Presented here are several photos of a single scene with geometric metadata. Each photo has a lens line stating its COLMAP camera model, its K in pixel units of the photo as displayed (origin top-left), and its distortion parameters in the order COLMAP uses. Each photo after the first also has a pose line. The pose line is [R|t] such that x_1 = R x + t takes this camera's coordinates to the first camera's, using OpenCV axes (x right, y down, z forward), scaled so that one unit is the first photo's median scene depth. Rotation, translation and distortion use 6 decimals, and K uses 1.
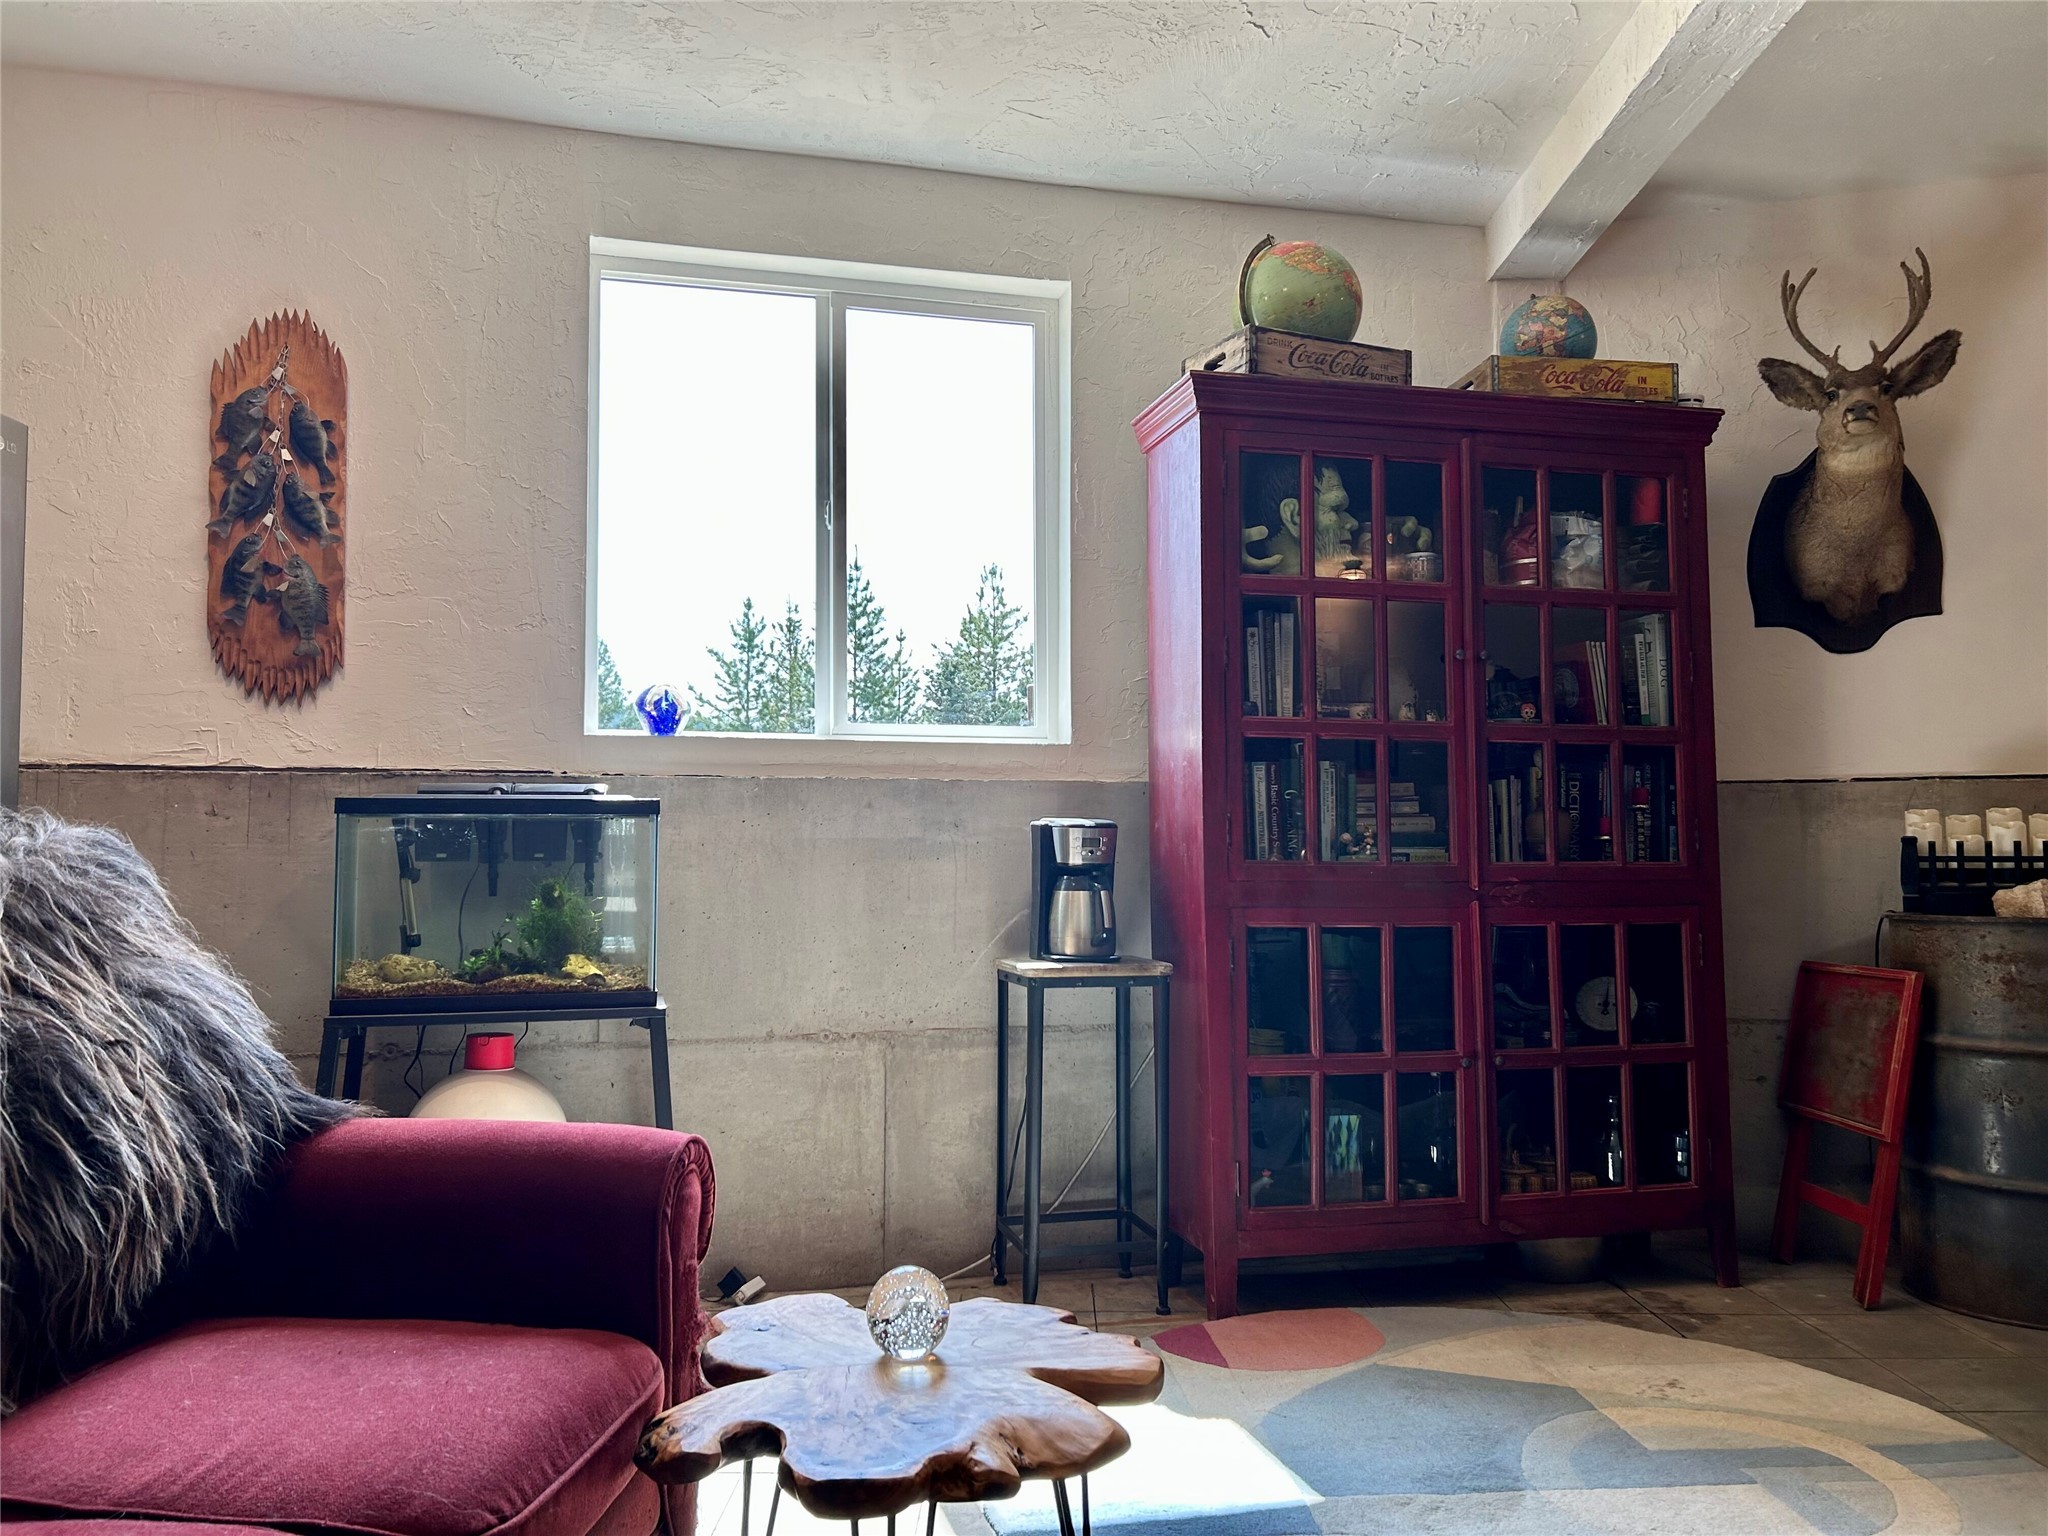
lens RADIAL K [[1536.6, 0, 1014.2], [0, 1536.6, 760.1], [0, 0, 1]] dist [0.044827, -0.042057]
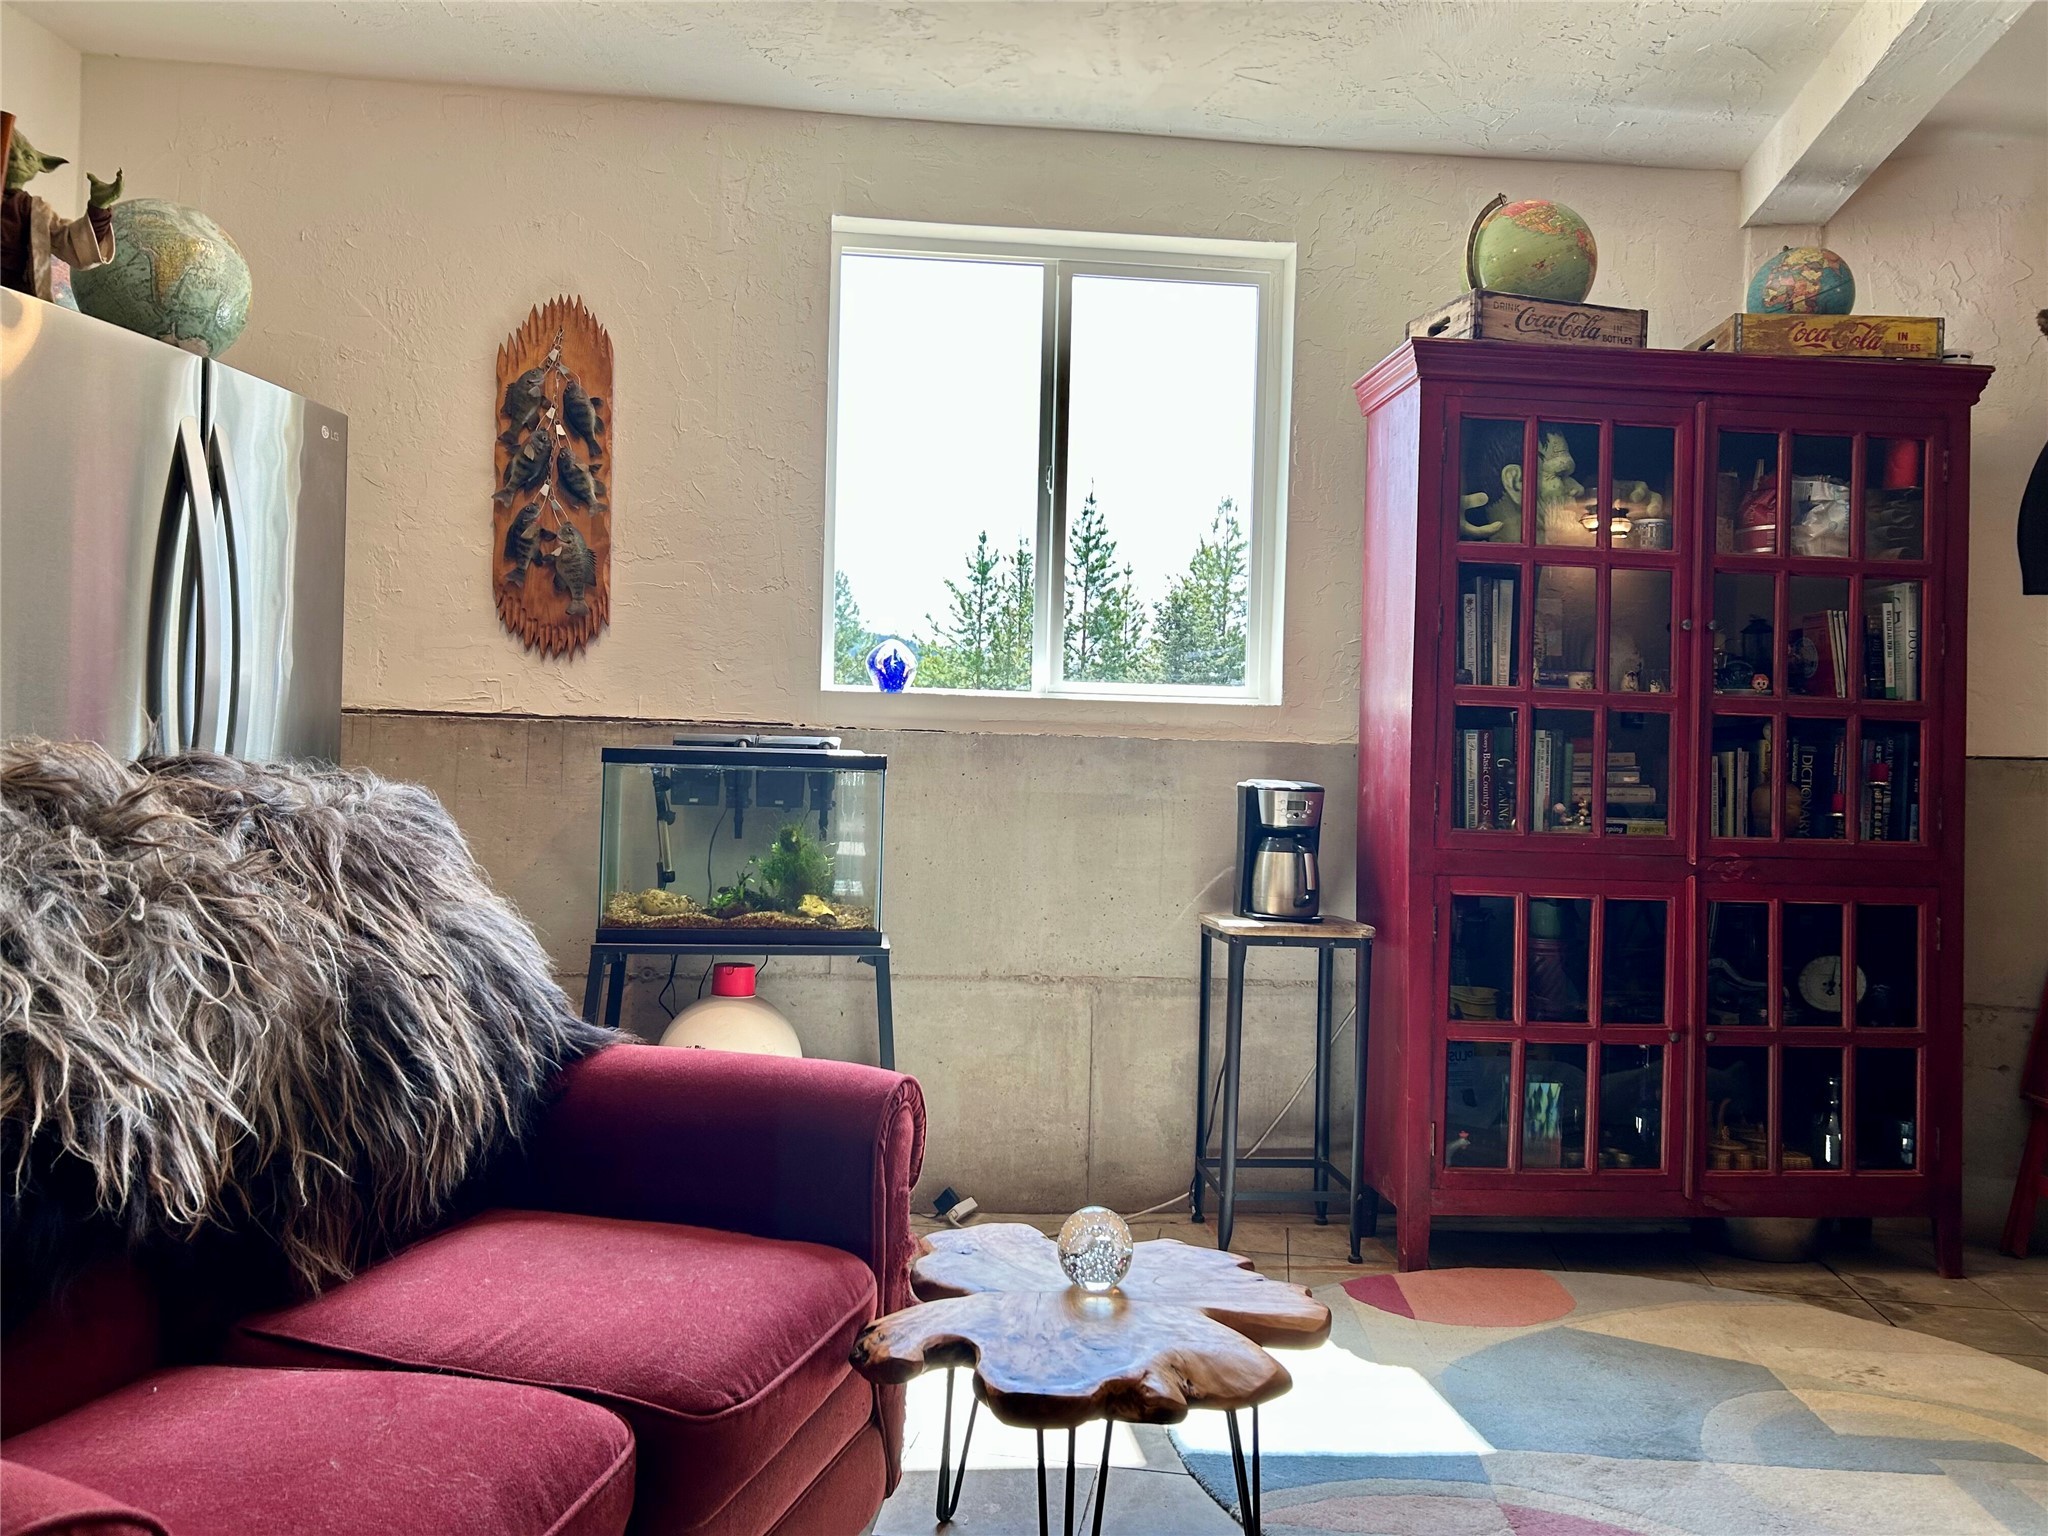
lens RADIAL K [[1536.6, 0, 1008.7], [0, 1536.6, 764.9], [0, 0, 1]] dist [0.044827, -0.042057]
pose [[0.988154, 0.026275, -0.151197, 0.014428], [-0.018765, 0.998528, 0.050886, -0.021382], [0.152312, -0.047447, 0.987193, -0.040126]]
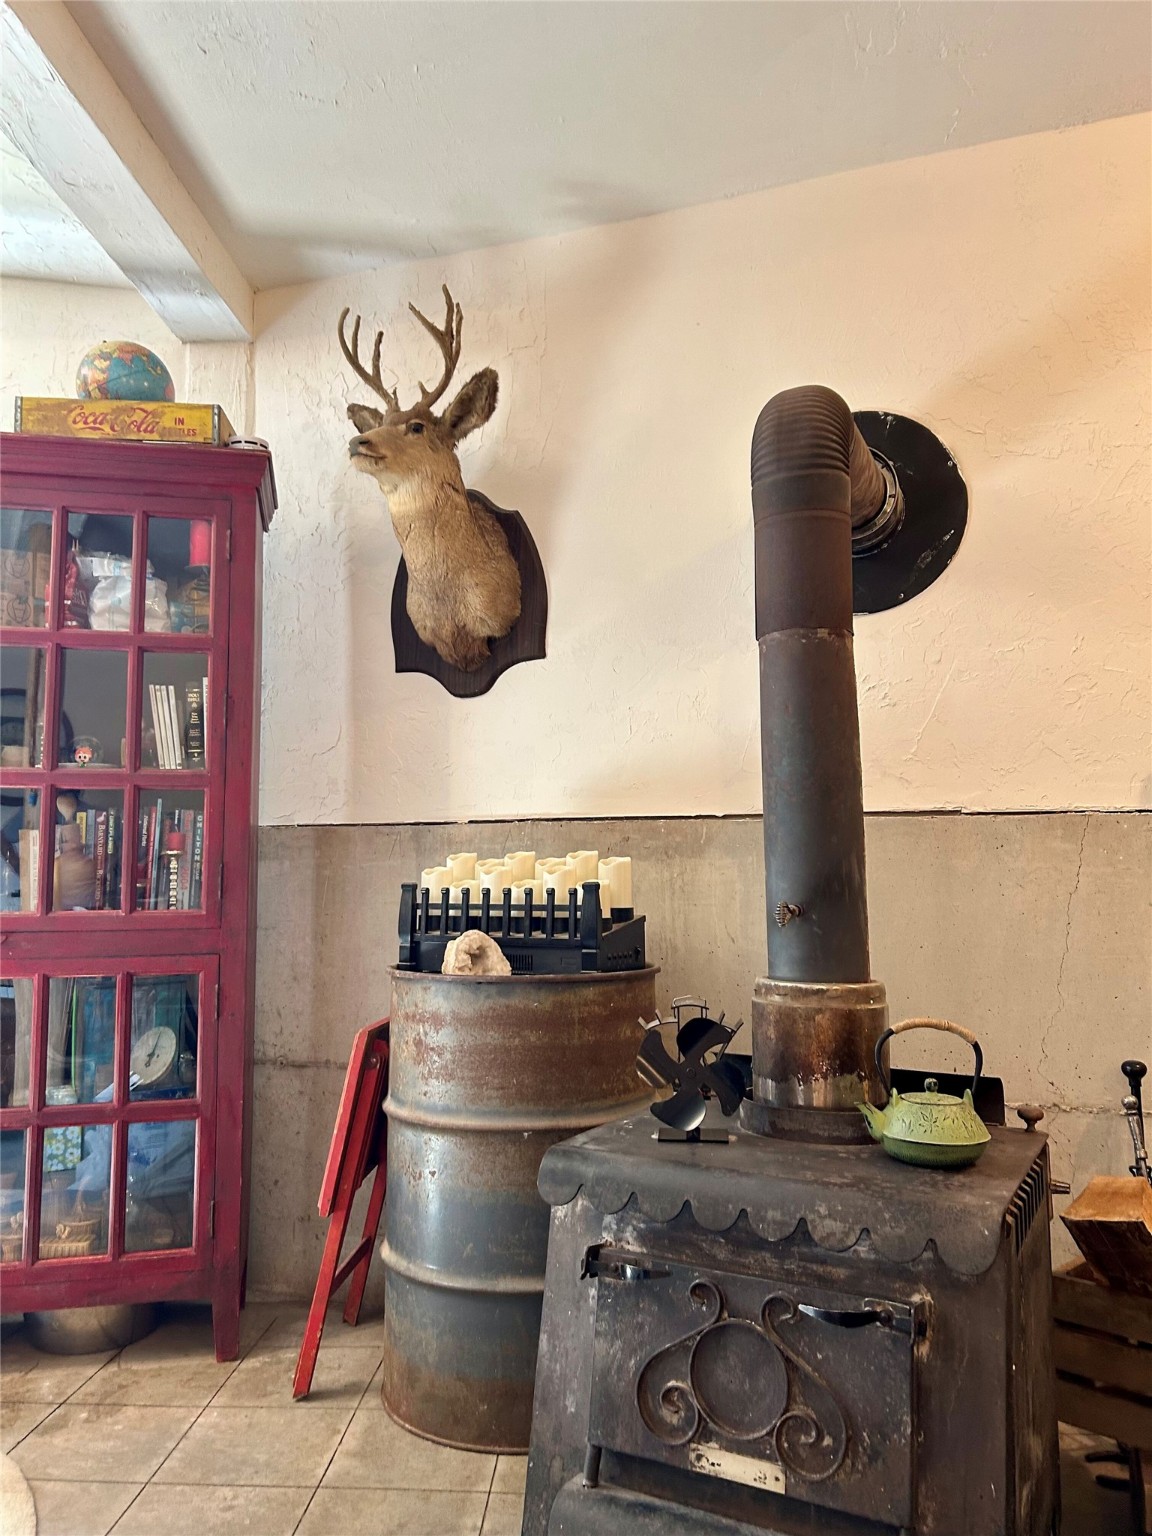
lens RADIAL K [[1152.4, 0, 574.1], [0, 1152.4, 756.5], [0, 0, 1]] dist [0.044827, -0.042057]
pose [[0.999489, -0.008144, -0.030896, 0.699176], [0.006838, 0.999088, -0.042136, 0.001686], [0.031211, 0.041903, 0.998634, 0.283518]]
